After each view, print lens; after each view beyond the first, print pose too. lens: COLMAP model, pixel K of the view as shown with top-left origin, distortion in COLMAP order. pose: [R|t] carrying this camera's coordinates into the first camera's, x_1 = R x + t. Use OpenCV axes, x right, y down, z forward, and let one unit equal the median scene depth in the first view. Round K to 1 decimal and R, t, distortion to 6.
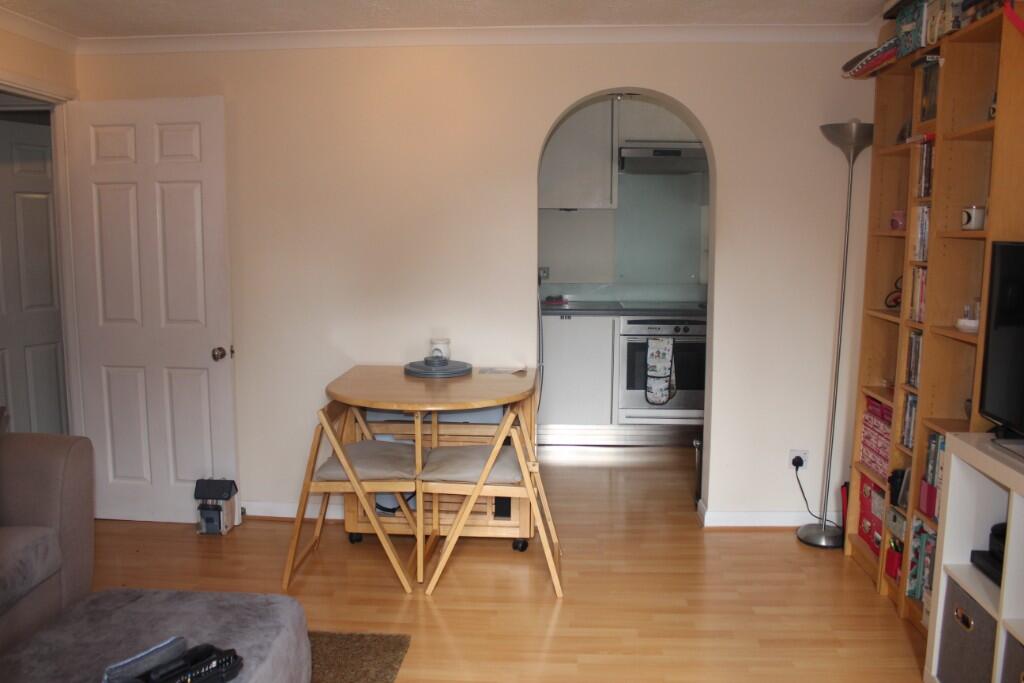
lens RADIAL K [[859.9, 0, 512.0], [0, 859.9, 341.5], [0, 0, 1]] dist [0.004651, 0.000602]
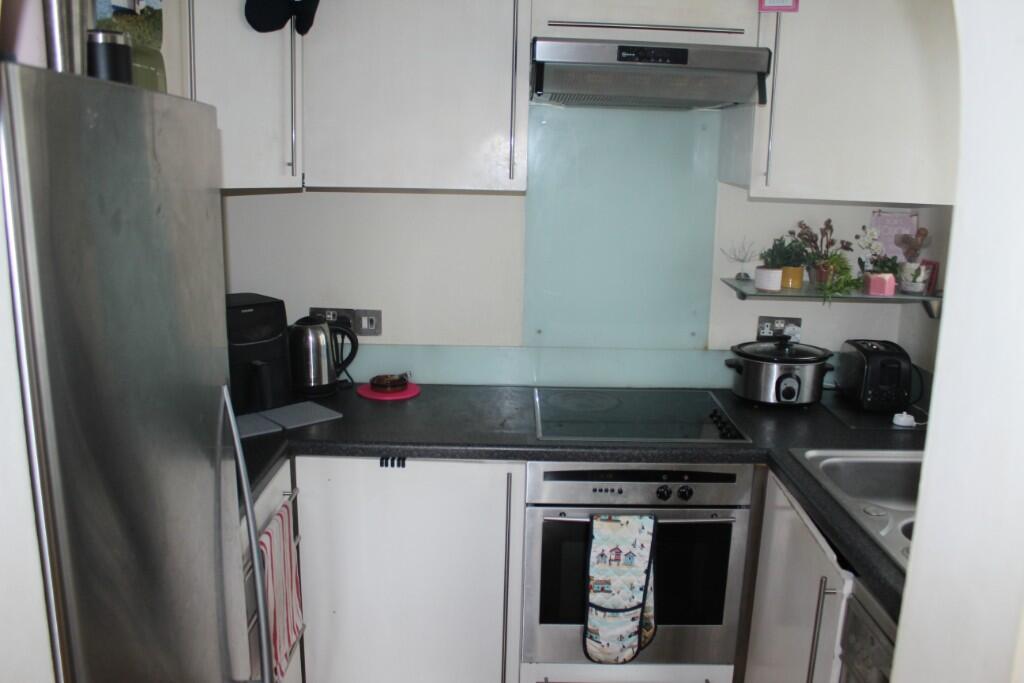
lens RADIAL K [[906.2, 0, 512.0], [0, 906.2, 341.5], [0, 0, 1]] dist [-0.008465, -0.000917]
pose [[0.999022, 0.015805, 0.041298, 0.100300], [-0.019672, 0.995285, 0.094975, -0.126912], [-0.039602, -0.095694, 0.994623, 0.578734]]
